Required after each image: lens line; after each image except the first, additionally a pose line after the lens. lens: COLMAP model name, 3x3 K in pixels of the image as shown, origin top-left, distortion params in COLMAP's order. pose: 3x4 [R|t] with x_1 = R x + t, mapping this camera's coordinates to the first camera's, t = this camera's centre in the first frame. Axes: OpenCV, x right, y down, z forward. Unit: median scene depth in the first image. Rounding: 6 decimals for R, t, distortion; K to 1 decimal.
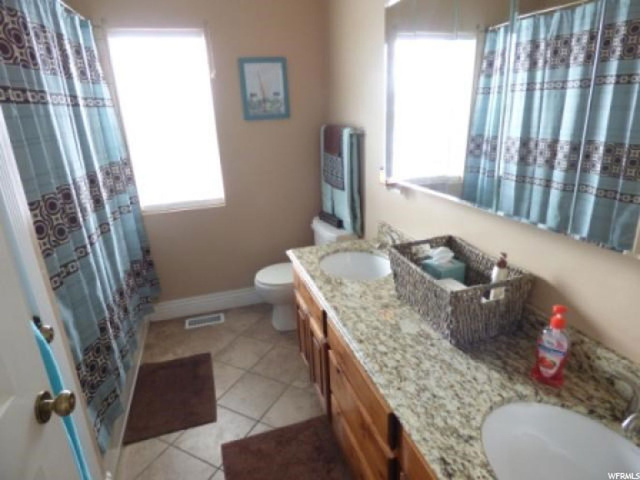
lens RADIAL K [[389.6, 0, 320.0], [0, 389.6, 240.0], [0, 0, 1]] dist [-0.000388, -0.005183]
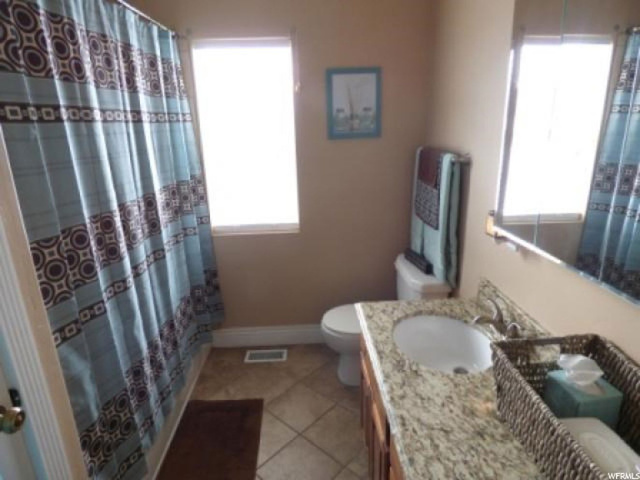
lens RADIAL K [[389.6, 0, 320.0], [0, 389.6, 240.0], [0, 0, 1]] dist [-0.000388, -0.005183]
pose [[0.967777, 0.090345, -0.235044, 0.021516], [-0.096231, 0.995265, -0.013670, -0.086752], [0.232696, 0.035848, 0.971889, 0.195560]]
